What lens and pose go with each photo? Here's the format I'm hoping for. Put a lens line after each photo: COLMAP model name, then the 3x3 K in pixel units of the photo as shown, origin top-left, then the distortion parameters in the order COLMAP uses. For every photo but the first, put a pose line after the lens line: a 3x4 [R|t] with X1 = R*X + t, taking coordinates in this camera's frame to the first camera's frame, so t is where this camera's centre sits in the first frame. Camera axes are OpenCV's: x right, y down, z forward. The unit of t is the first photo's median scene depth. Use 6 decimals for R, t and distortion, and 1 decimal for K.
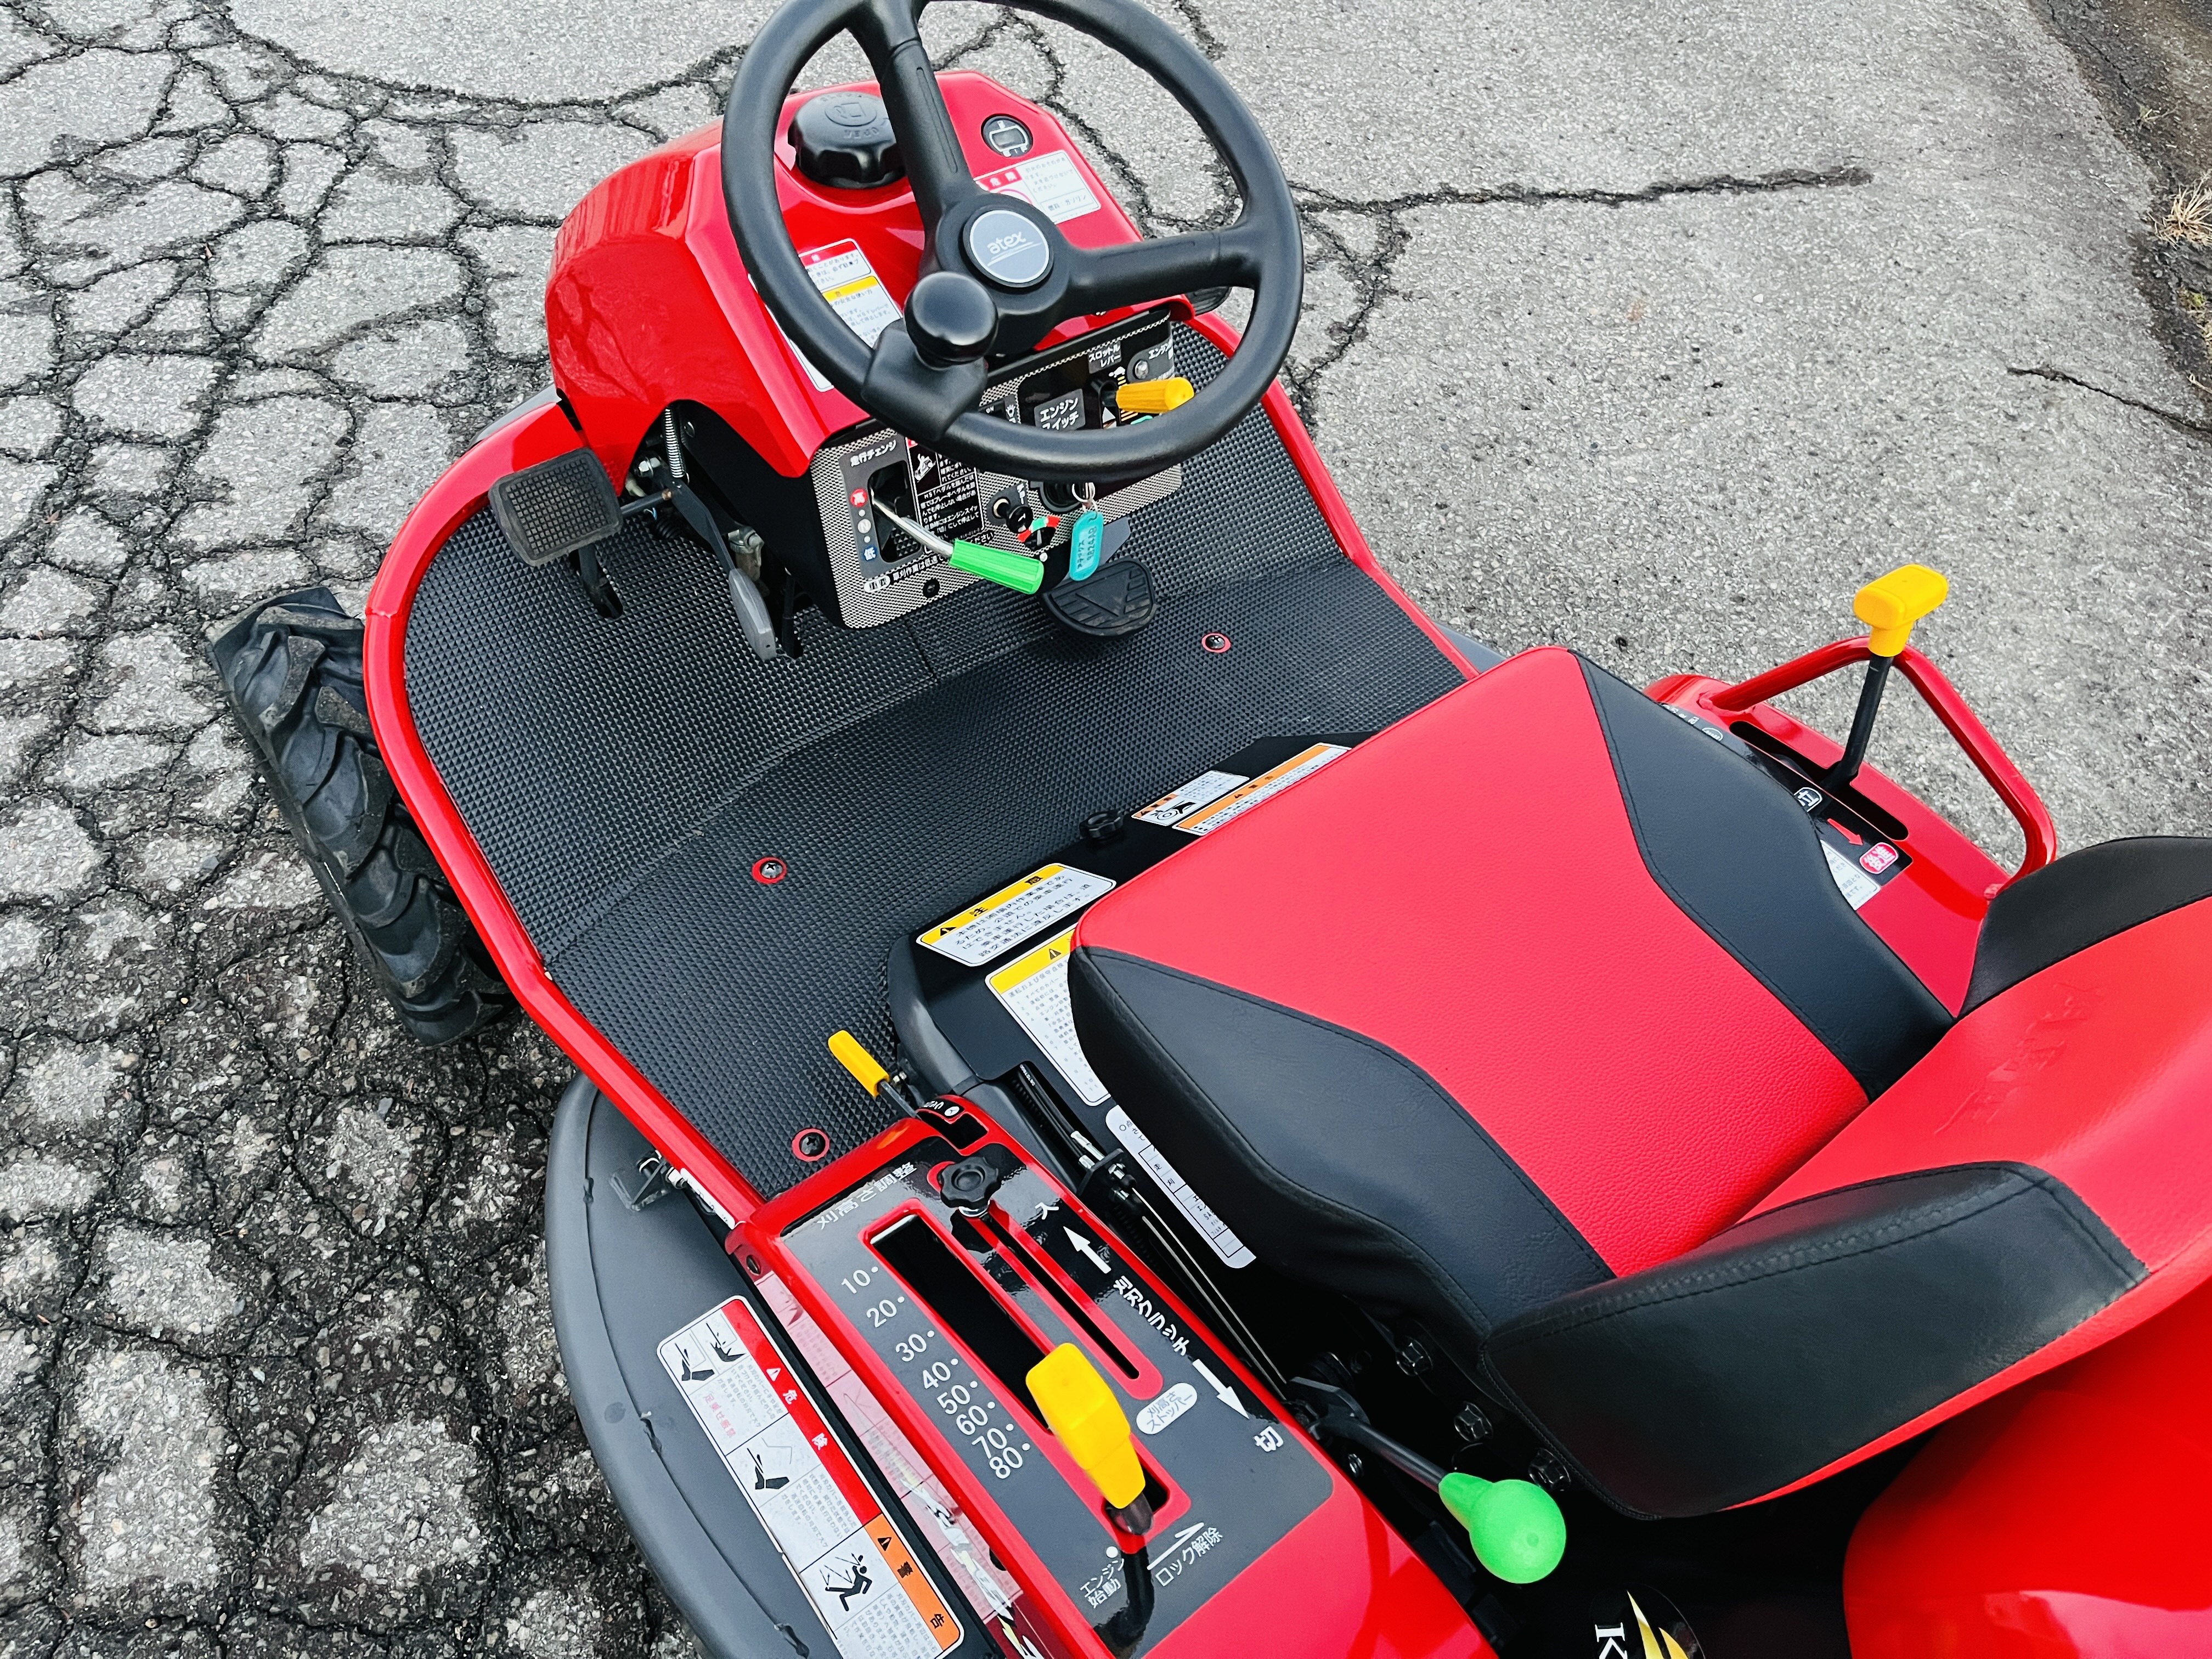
lens RADIAL K [[1683.9, 0, 1086.5], [0, 1683.9, 820.0], [0, 0, 1]] dist [0.079304, -0.123596]
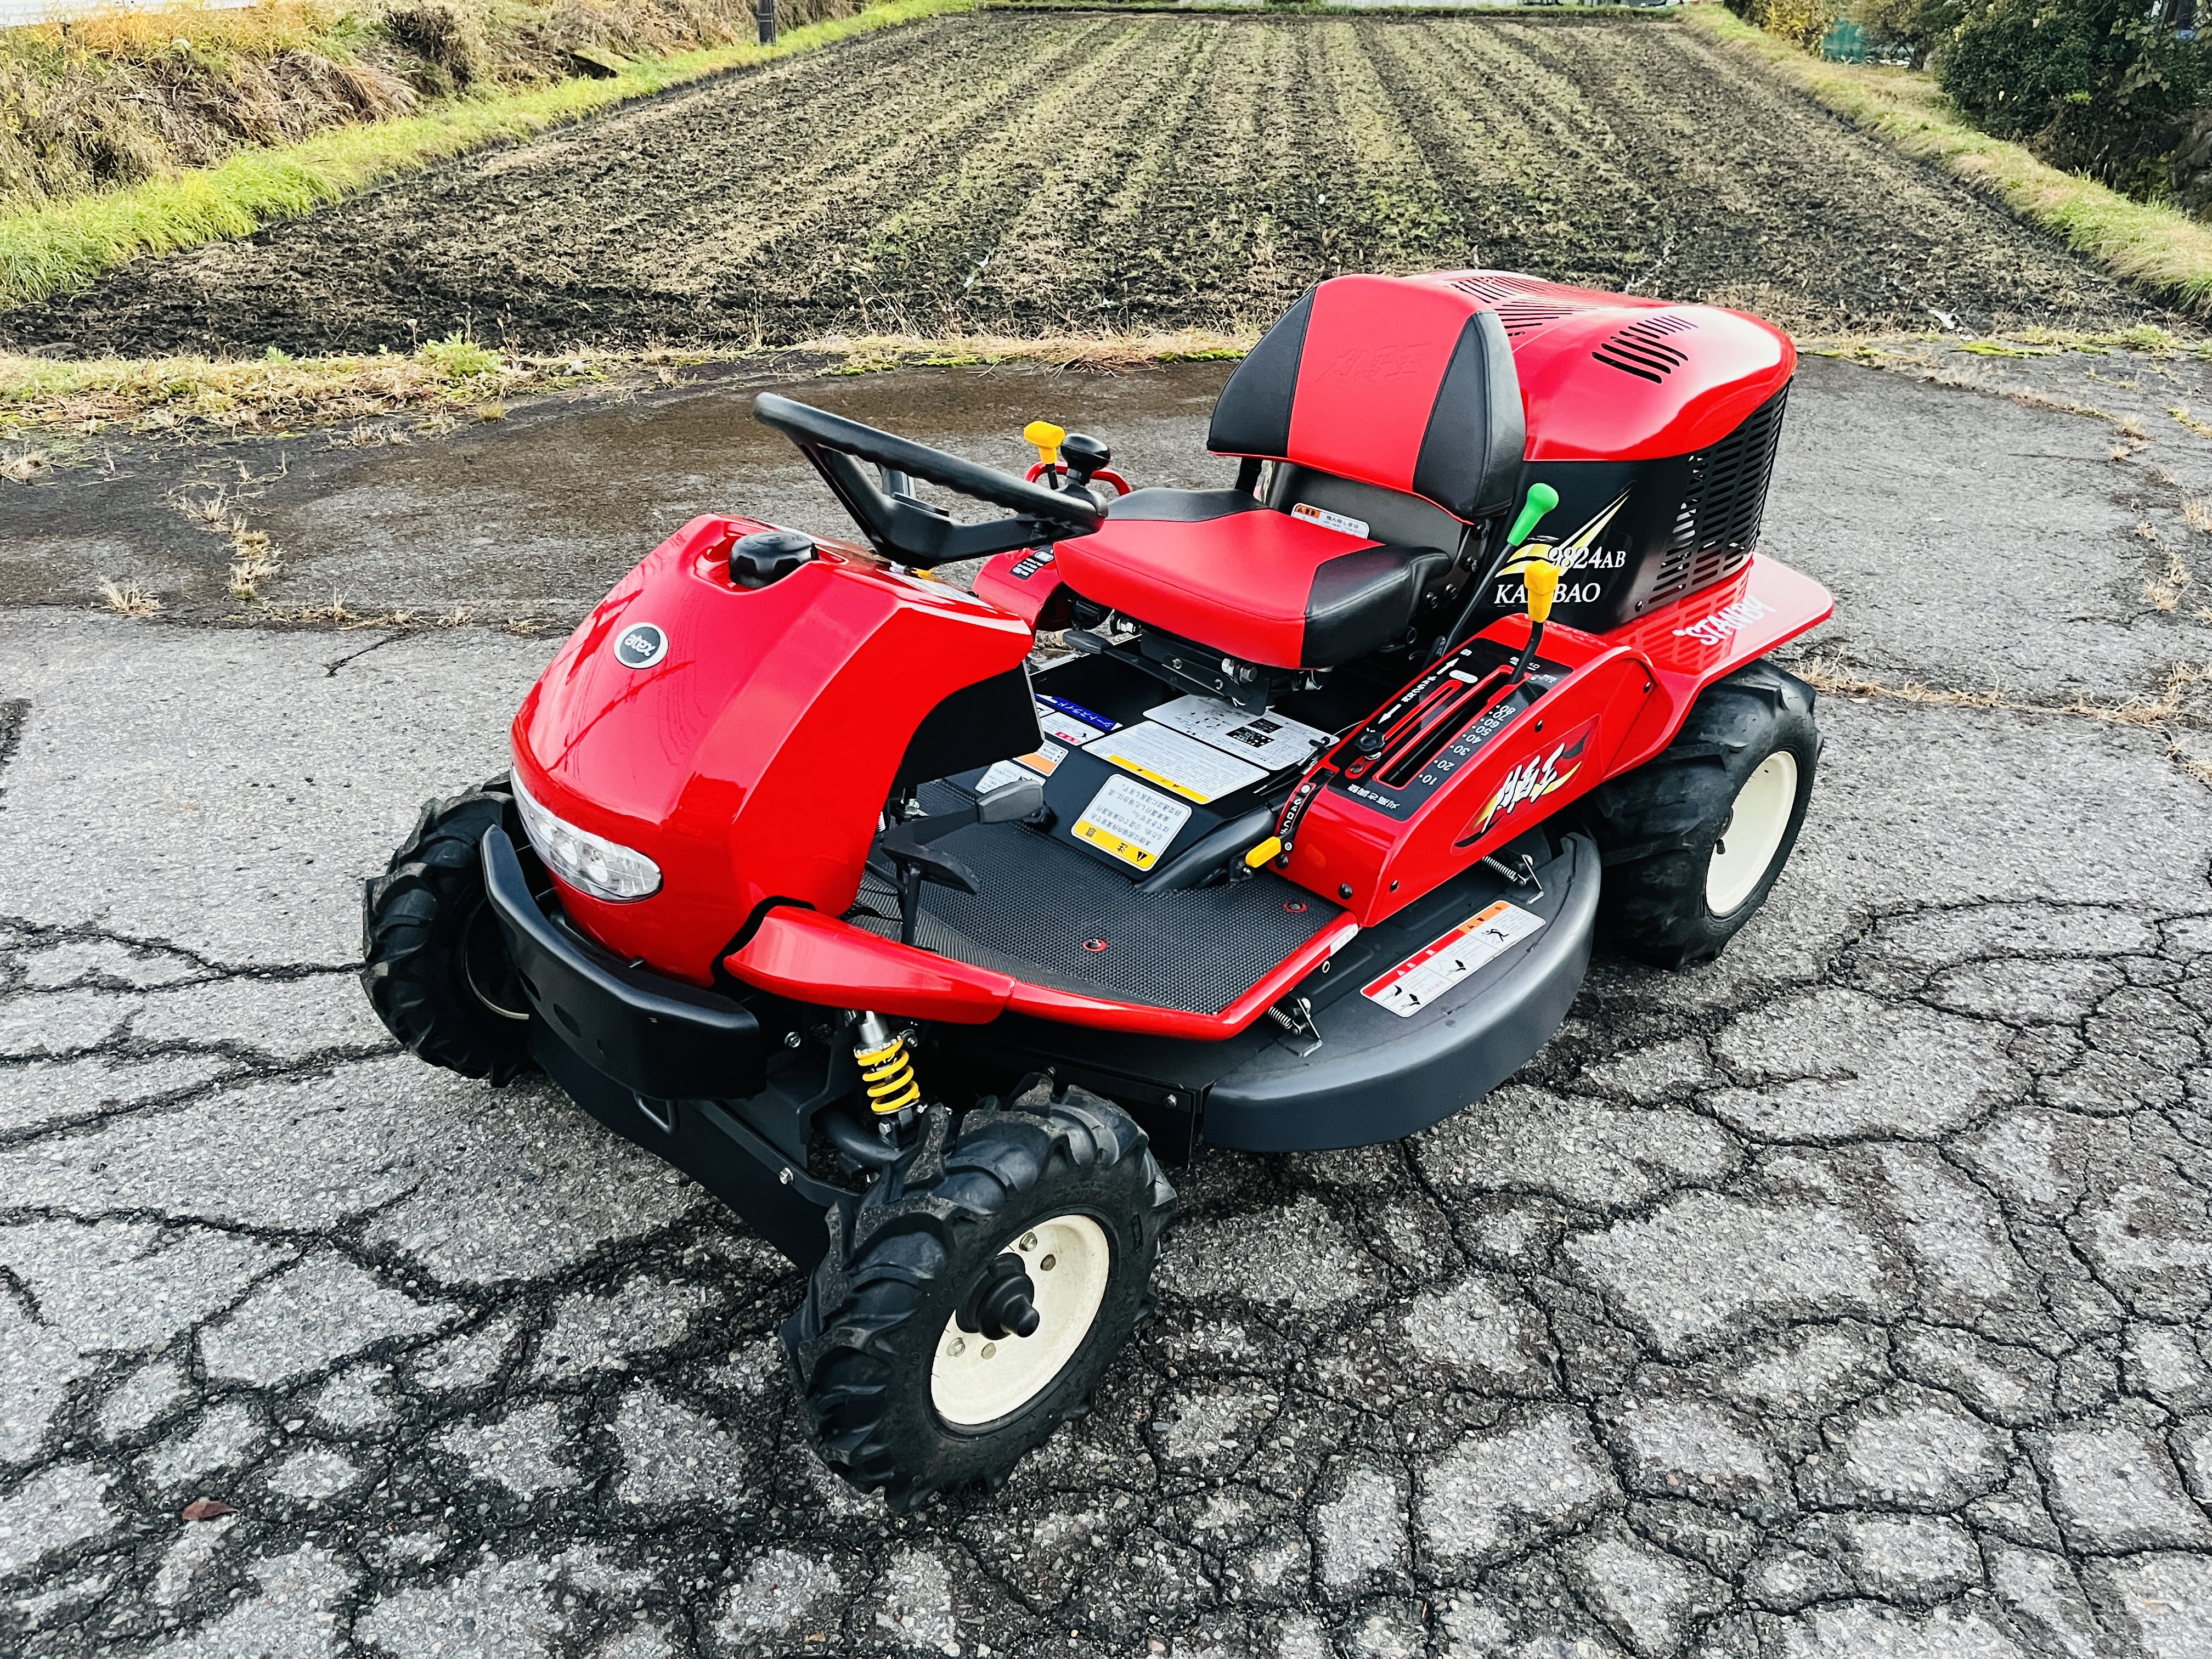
lens RADIAL K [[1677.8, 0, 1134.9], [0, 1677.8, 843.3], [0, 0, 1]] dist [0.078718, -0.116958]
pose [[-0.127261, -0.553763, 0.822892, -1.184077], [0.749133, 0.490090, 0.445659, -0.556299], [-0.650081, 0.673170, 0.352472, 0.398288]]
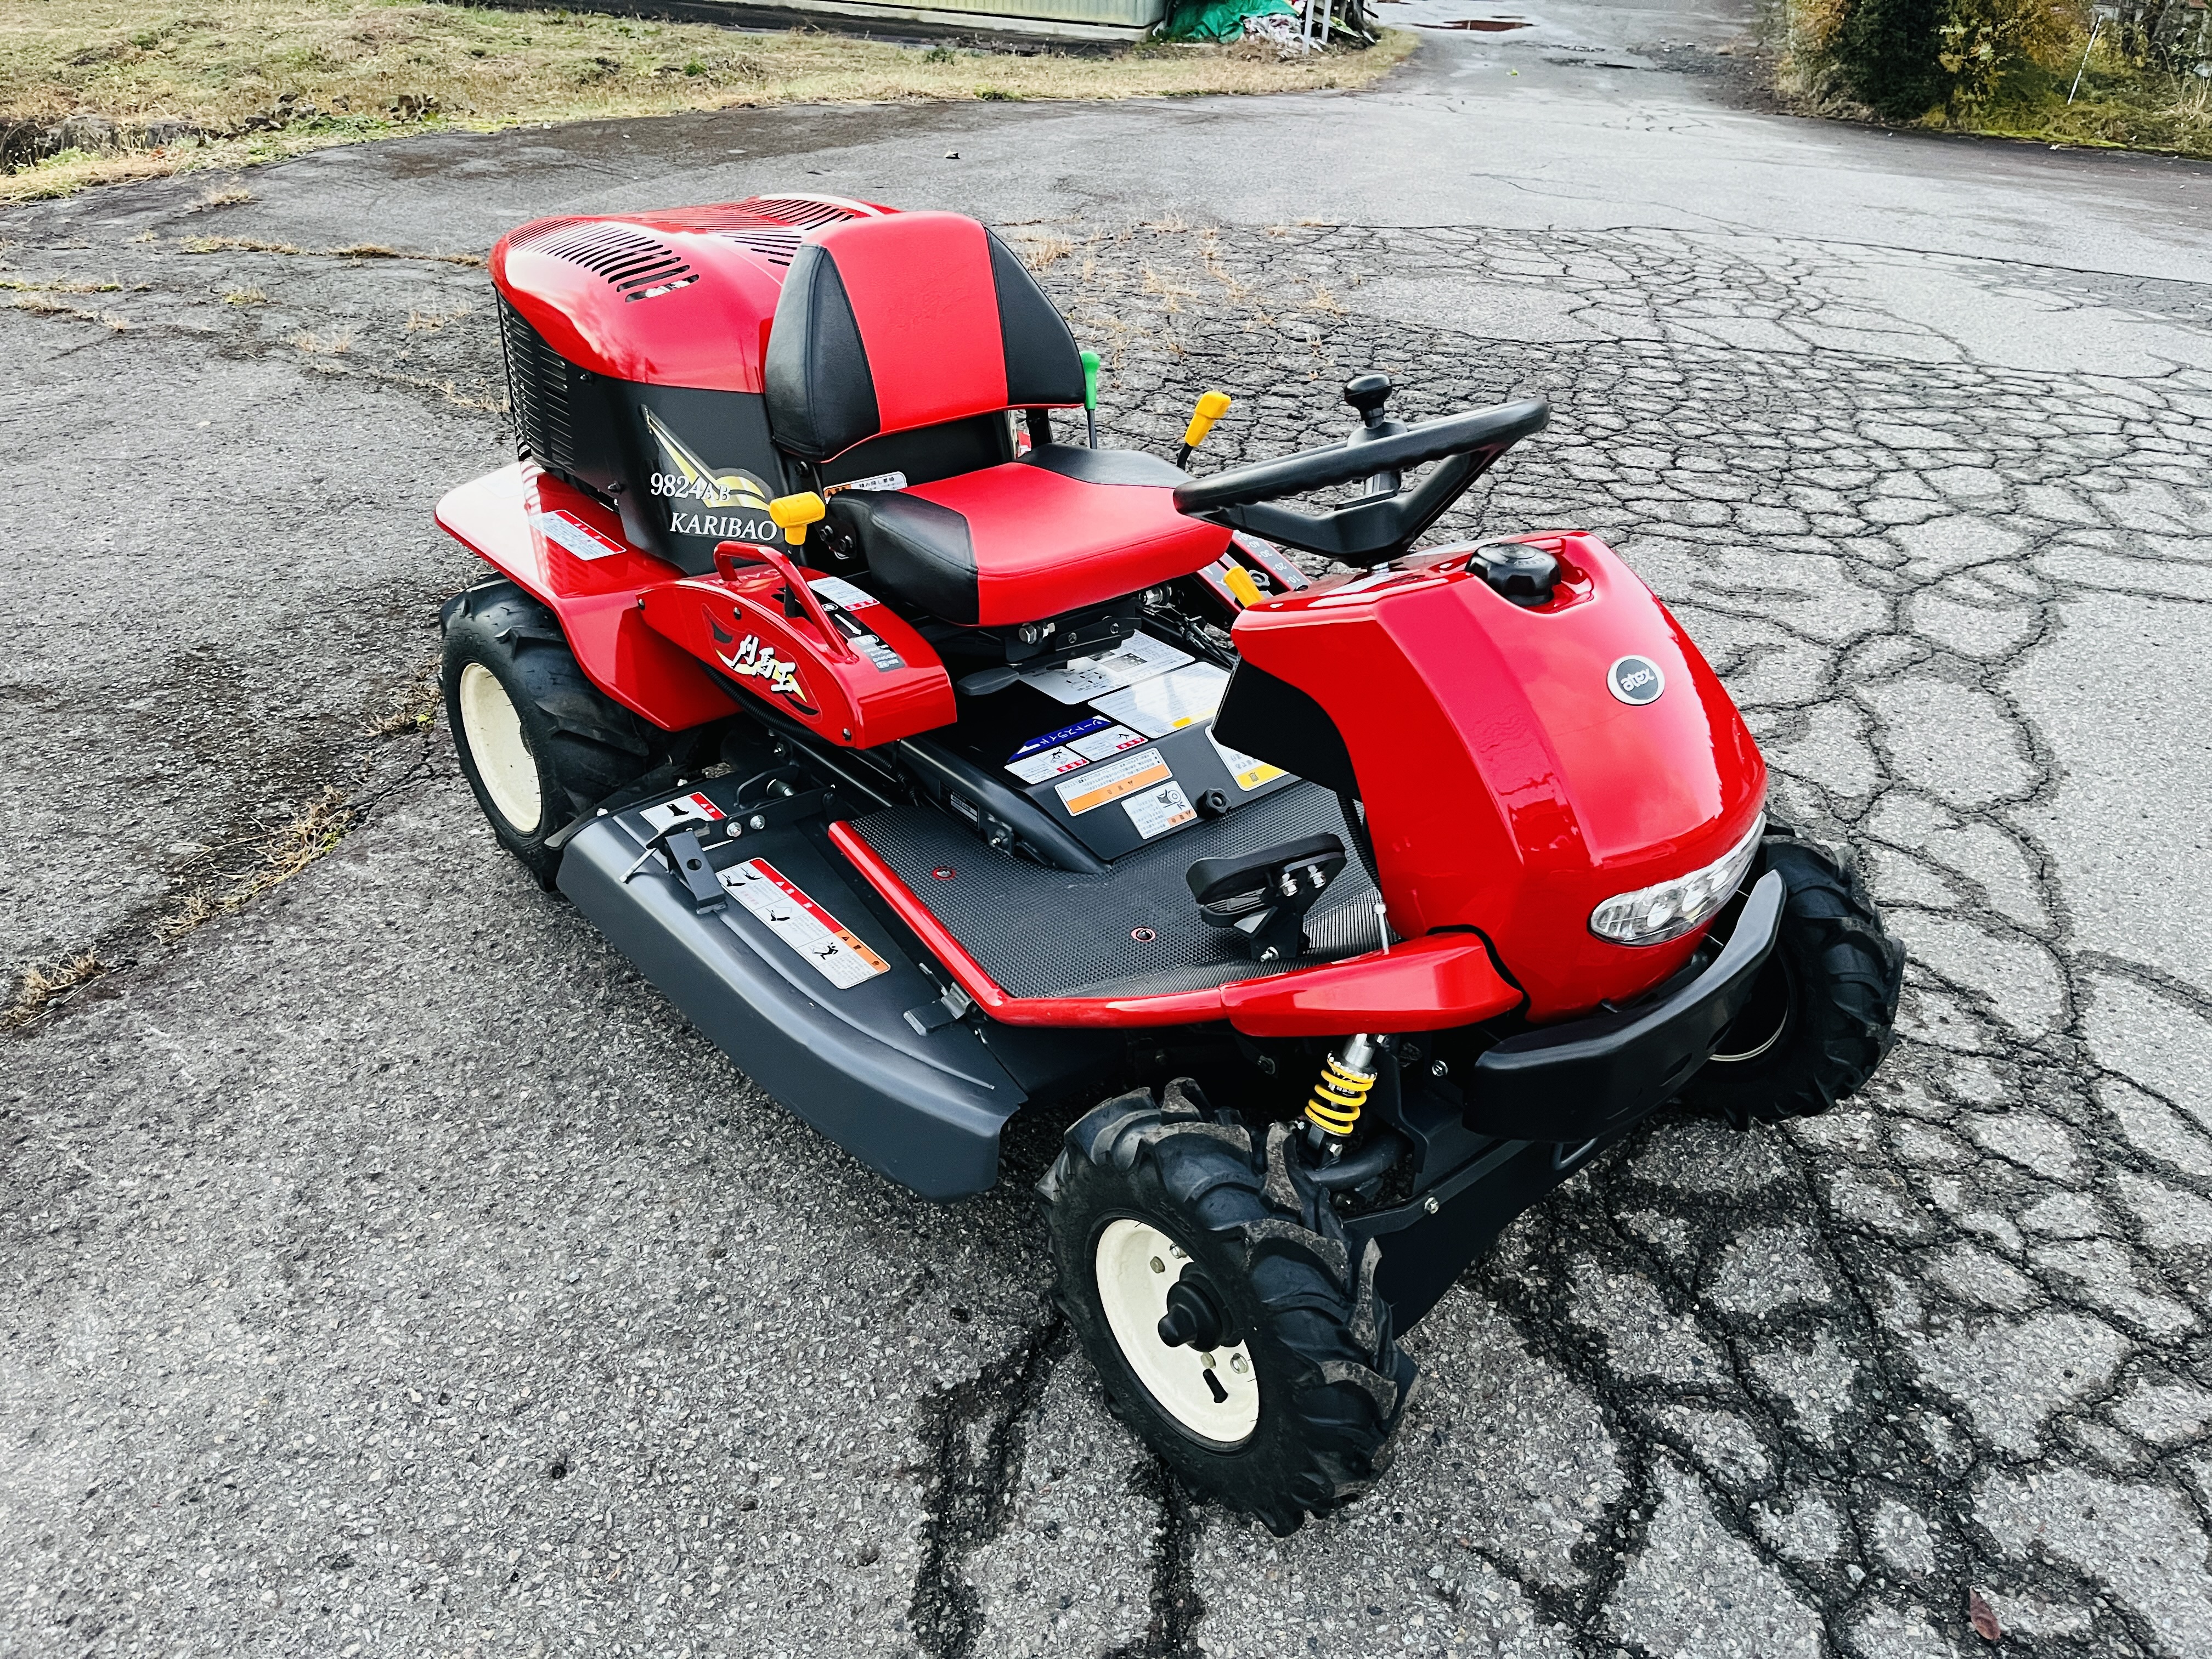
lens RADIAL K [[1664.6, 0, 1111.4], [0, 1664.6, 789.1], [0, 0, 1]] dist [0.065113, -0.100438]
pose [[-0.988264, -0.079379, -0.130513, 0.275667], [-0.141817, 0.159247, 0.977000, -1.337114], [-0.056769, 0.984042, -0.168635, 1.163818]]
